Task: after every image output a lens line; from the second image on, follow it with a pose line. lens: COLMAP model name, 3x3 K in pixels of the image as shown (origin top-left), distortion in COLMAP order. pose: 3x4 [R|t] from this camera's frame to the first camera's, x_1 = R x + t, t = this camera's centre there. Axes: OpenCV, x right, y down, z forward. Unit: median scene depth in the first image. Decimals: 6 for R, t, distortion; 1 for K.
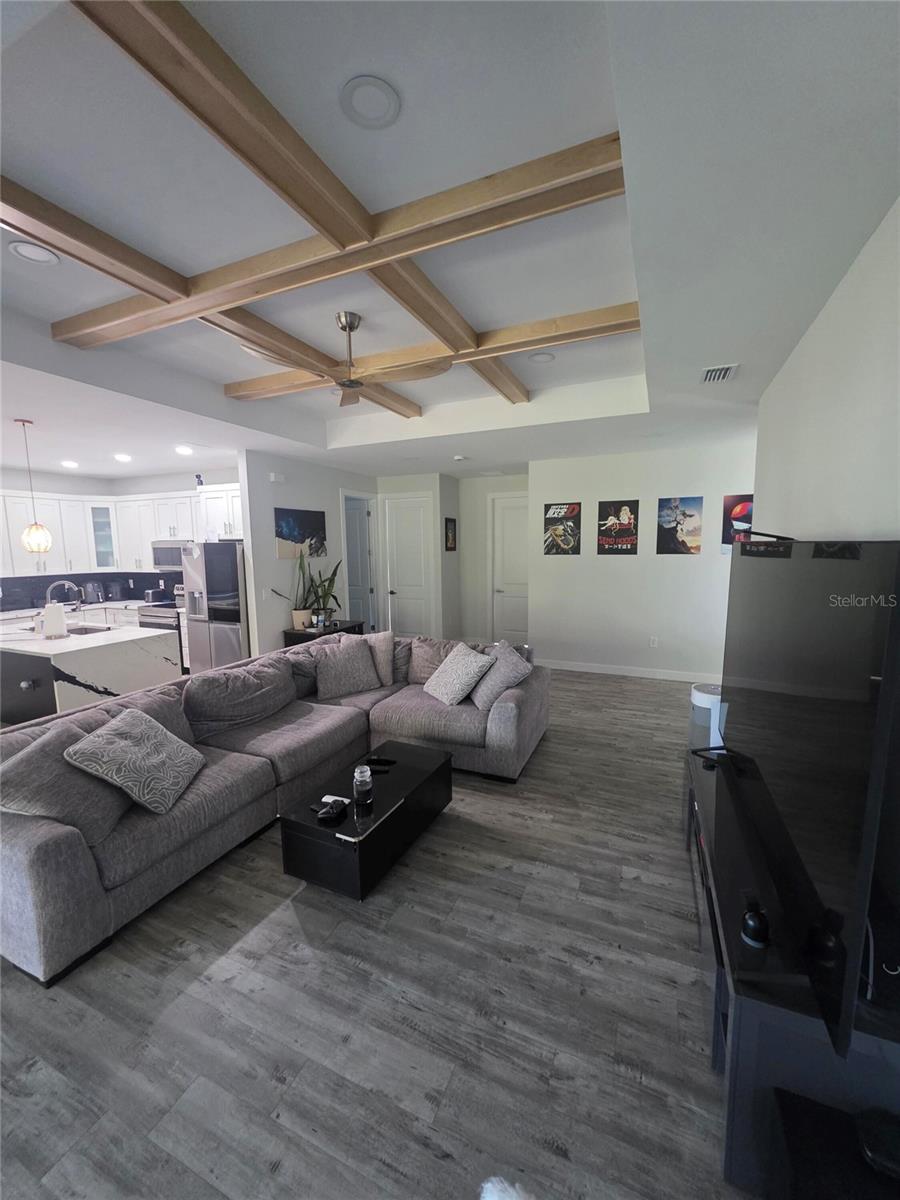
lens RADIAL K [[476.2, 0, 453.8], [0, 476.2, 609.2], [0, 0, 1]] dist [0.012078, -0.000803]
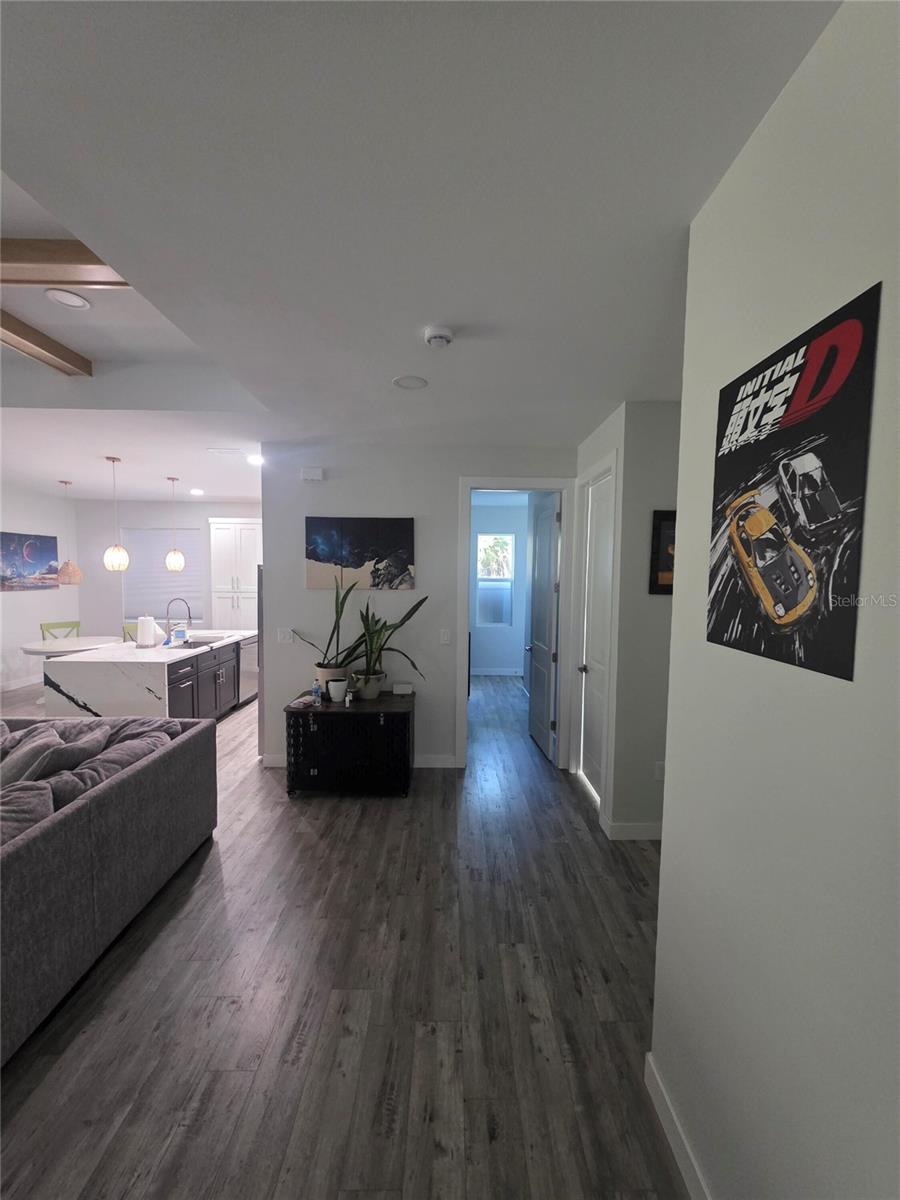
lens RADIAL K [[476.2, 0, 448.7], [0, 476.2, 602.4], [0, 0, 1]] dist [0.012078, -0.000803]
pose [[0.407489, 0.080050, -0.909695, 0.336775], [-0.140889, 0.989735, 0.023984, -0.121948], [0.902277, 0.118393, 0.414584, 0.830129]]
